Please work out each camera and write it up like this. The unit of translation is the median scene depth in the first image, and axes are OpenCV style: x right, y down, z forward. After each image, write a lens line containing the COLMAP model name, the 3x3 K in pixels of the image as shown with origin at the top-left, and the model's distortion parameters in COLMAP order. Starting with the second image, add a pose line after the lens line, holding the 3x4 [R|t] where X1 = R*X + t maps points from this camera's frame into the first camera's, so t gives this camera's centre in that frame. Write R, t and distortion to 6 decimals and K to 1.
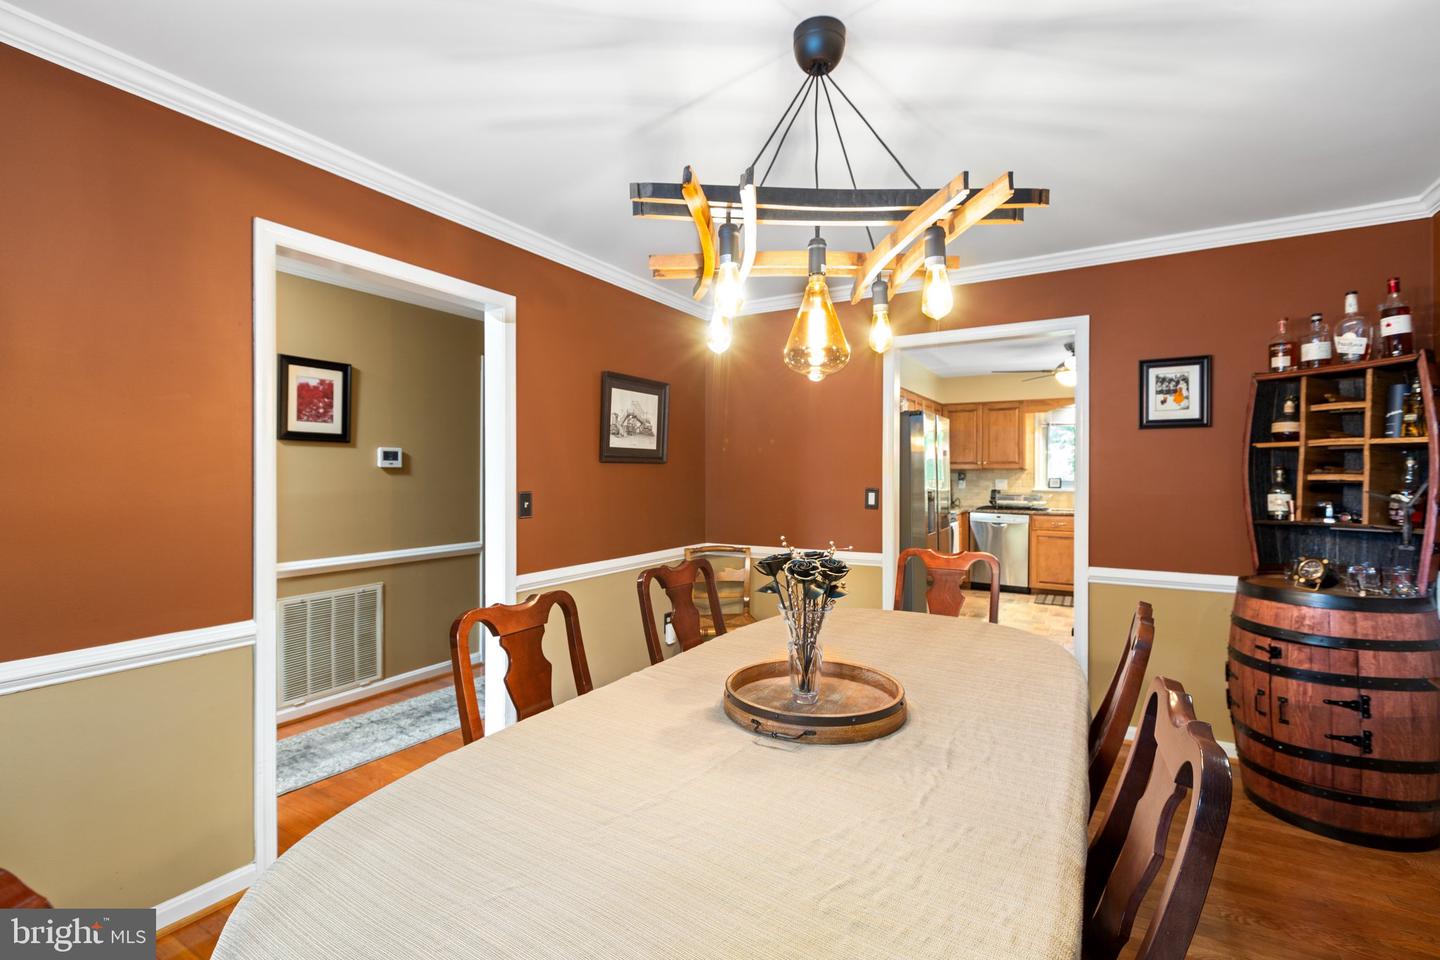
lens RADIAL K [[644.9, 0, 724.2], [0, 644.9, 471.9], [0, 0, 1]] dist [-0.001062, -0.000659]
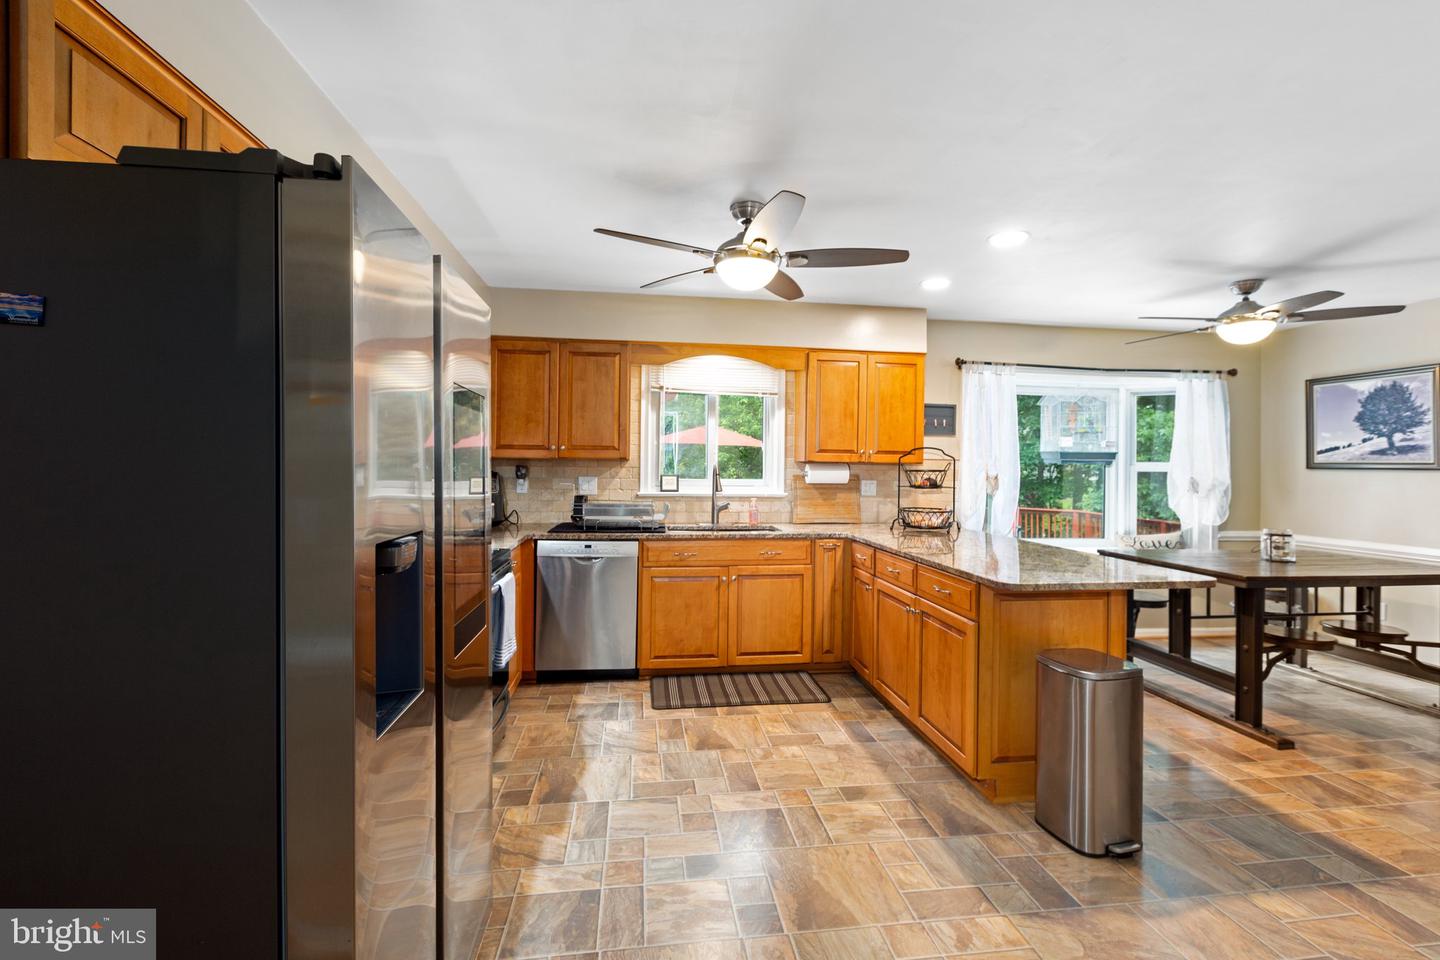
lens RADIAL K [[644.9, 0, 724.8], [0, 644.9, 462.9], [0, 0, 1]] dist [-0.001062, -0.000659]
pose [[0.787228, 0.011770, 0.616550, 0.182260], [-0.009814, 0.999930, -0.006559, 0.001529], [-0.616585, -0.000887, 0.787288, 0.506323]]
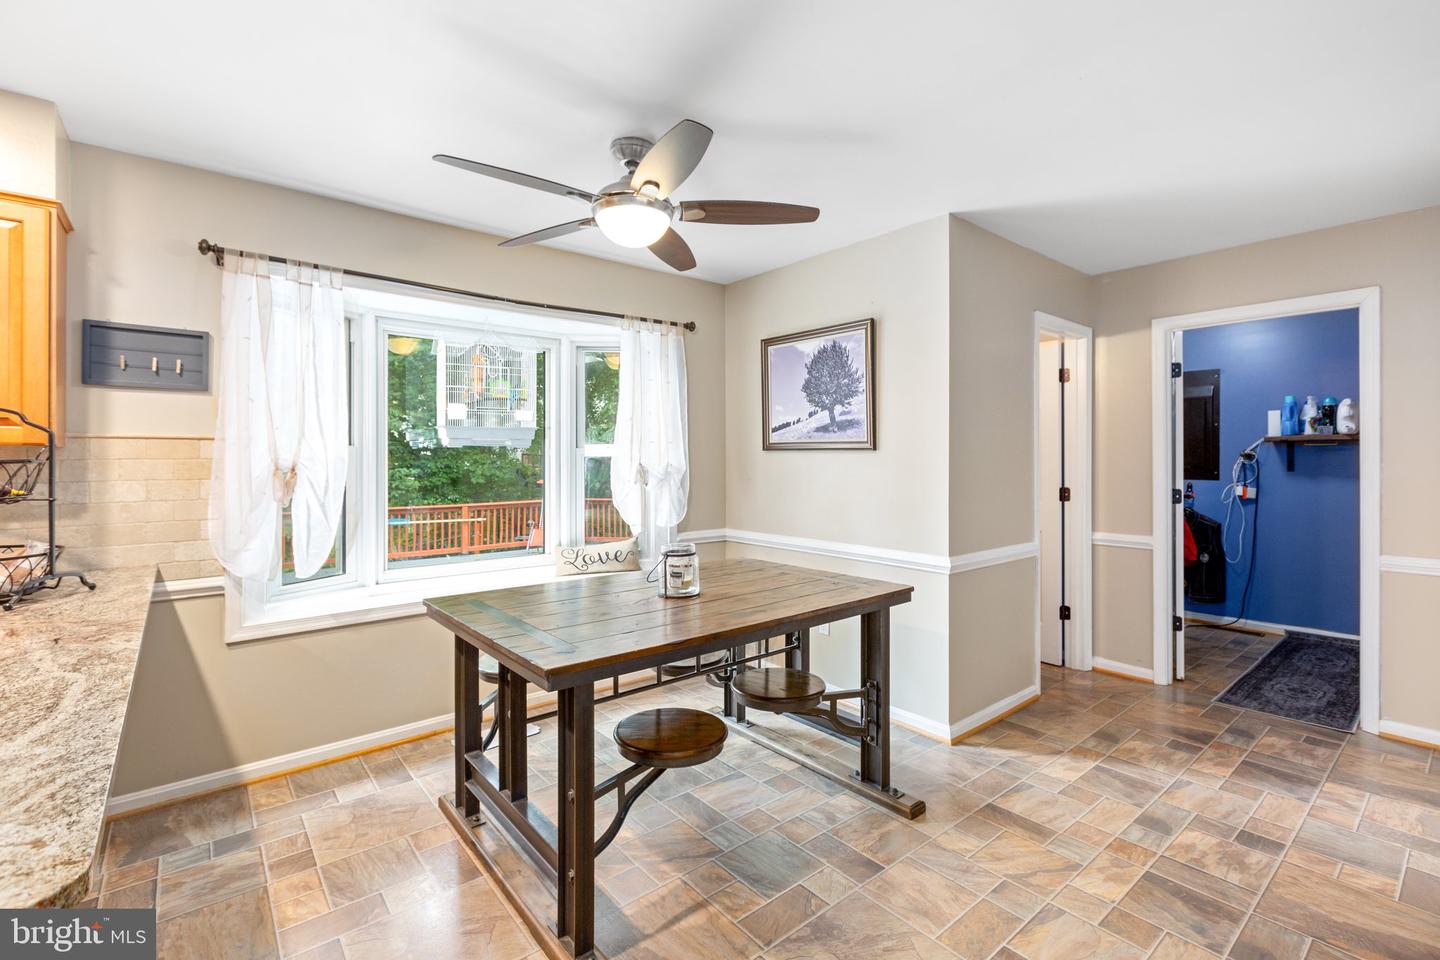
lens RADIAL K [[644.9, 0, 730.8], [0, 644.9, 458.6], [0, 0, 1]] dist [-0.001062, -0.000659]
pose [[0.339533, -0.004629, 0.940583, 0.567612], [0.003372, 0.999987, 0.003704, 0.002083], [-0.940588, 0.001914, 0.339544, 0.502374]]
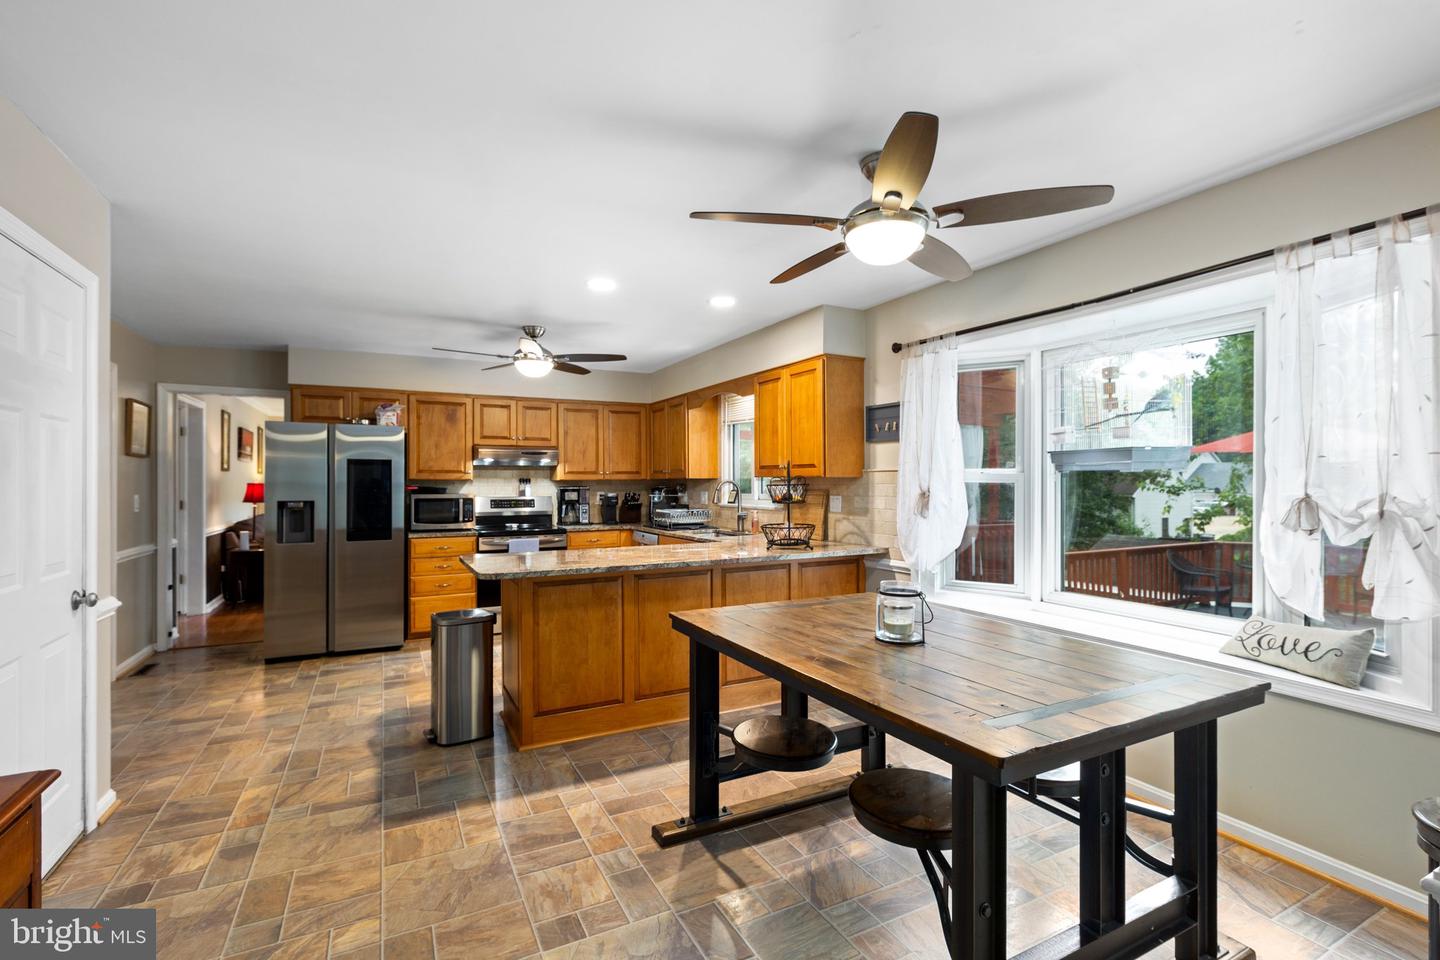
lens RADIAL K [[644.9, 0, 711.4], [0, 644.9, 481.4], [0, 0, 1]] dist [-0.001062, -0.000659]
pose [[0.844275, -0.002262, -0.535905, 0.966114], [-0.000880, 0.999984, -0.005607, 0.003799], [0.535909, 0.005205, 0.844259, 0.344159]]
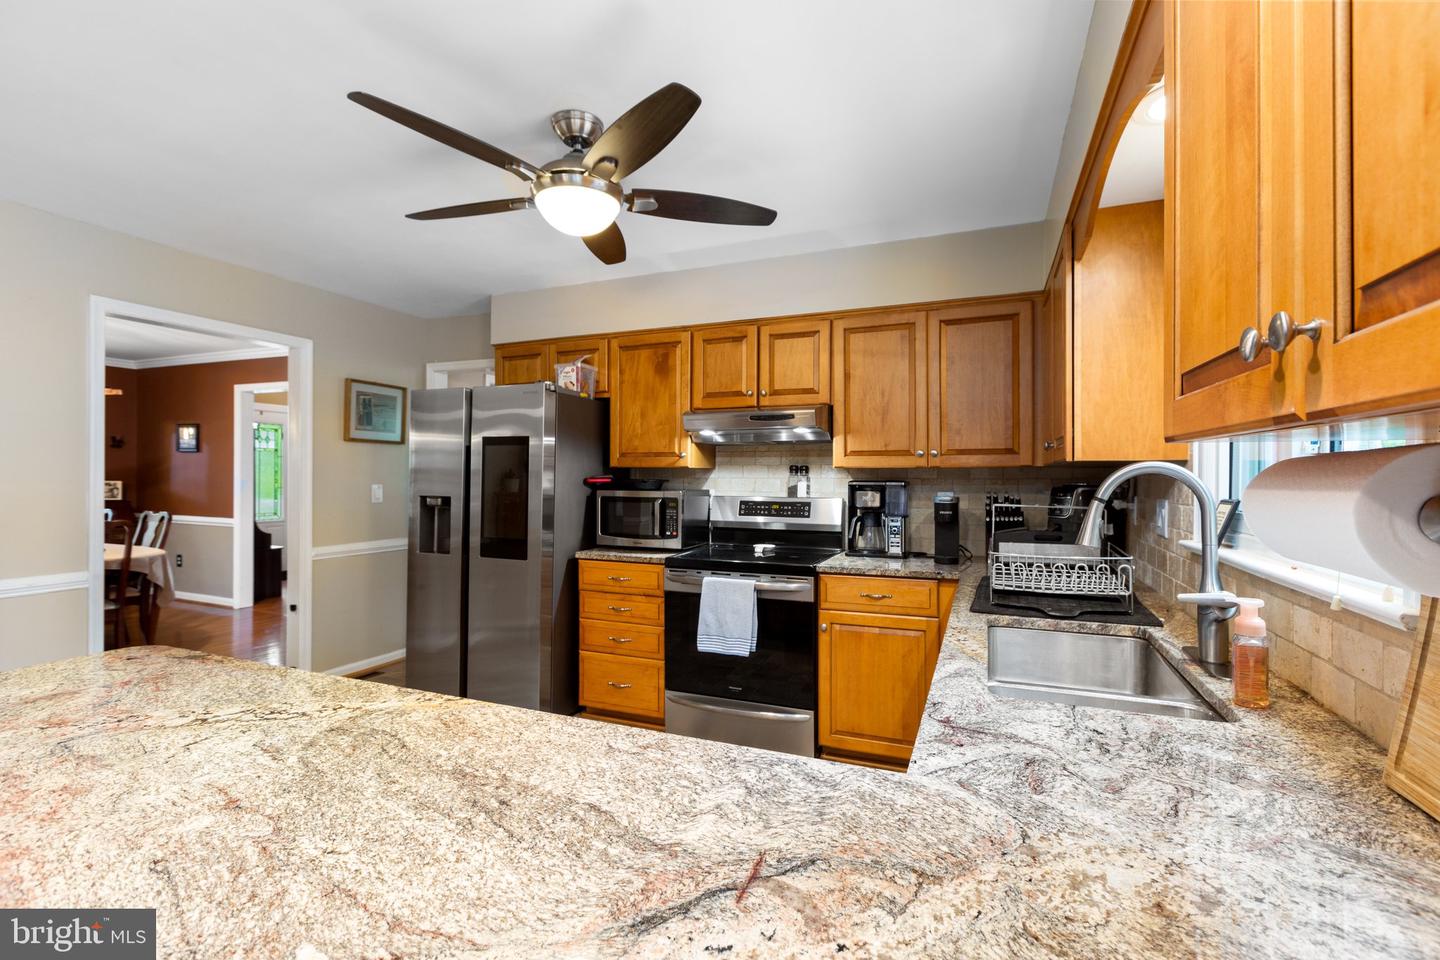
lens RADIAL K [[644.9, 0, 728.1], [0, 644.9, 475.1], [0, 0, 1]] dist [-0.001062, -0.000659]
pose [[0.140687, 0.002181, -0.990052, 0.754524], [-0.007570, 0.999971, 0.001127, 0.002341], [0.990025, 0.007336, 0.140700, 0.852664]]
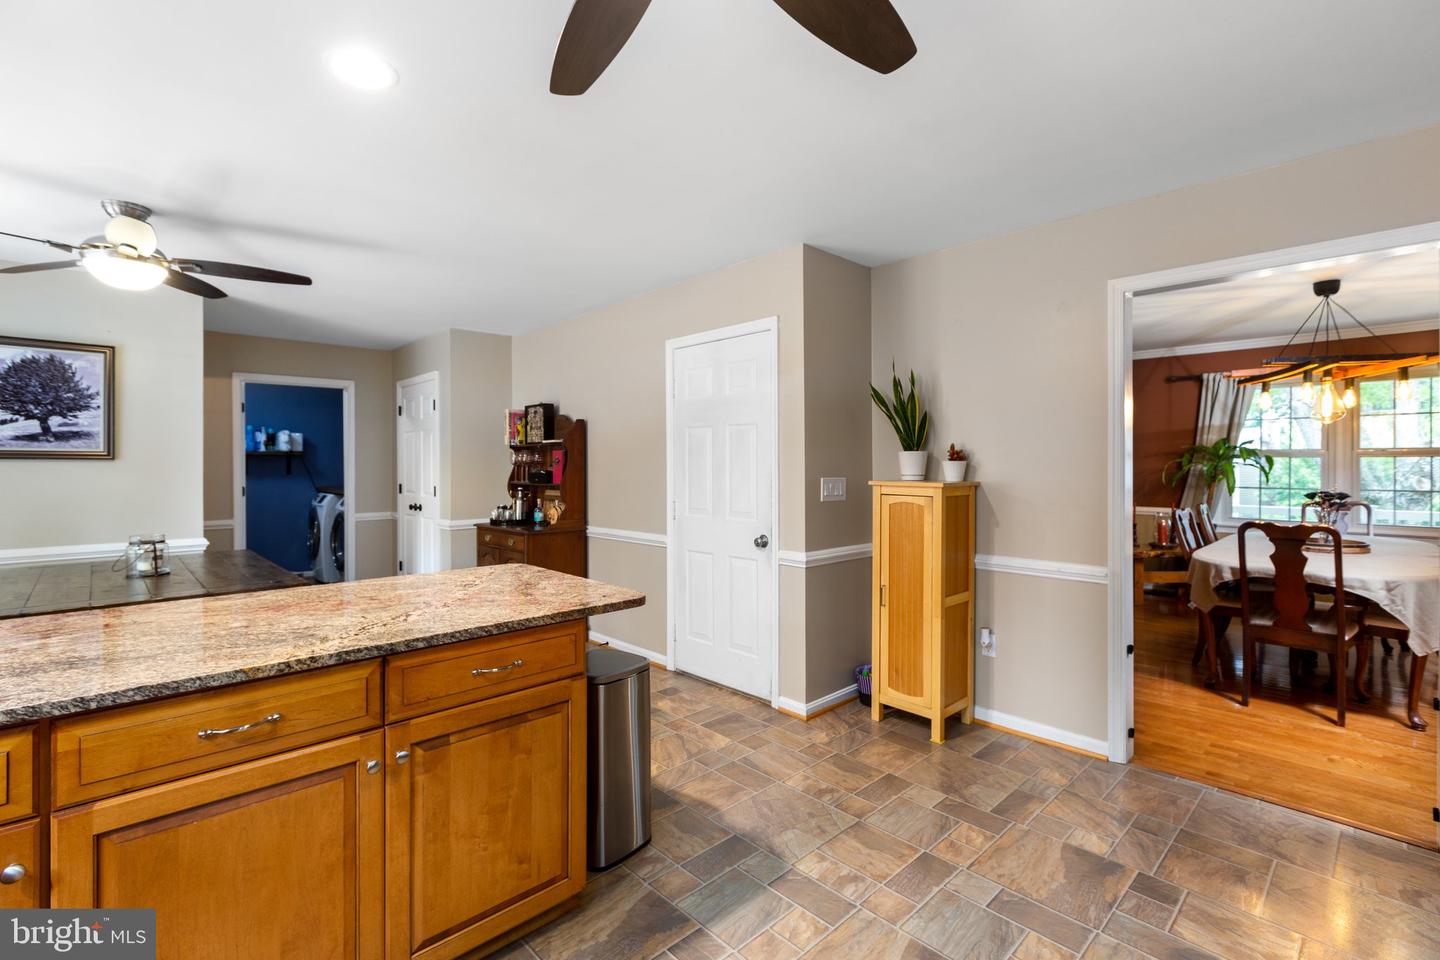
lens RADIAL K [[644.9, 0, 717.5], [0, 644.9, 467.6], [0, 0, 1]] dist [-0.001062, -0.000659]
pose [[-0.961480, -0.000014, 0.274875, 0.399395], [0.002279, 0.999965, 0.008020, 0.001761], [-0.274865, 0.008338, -0.961447, 0.950825]]
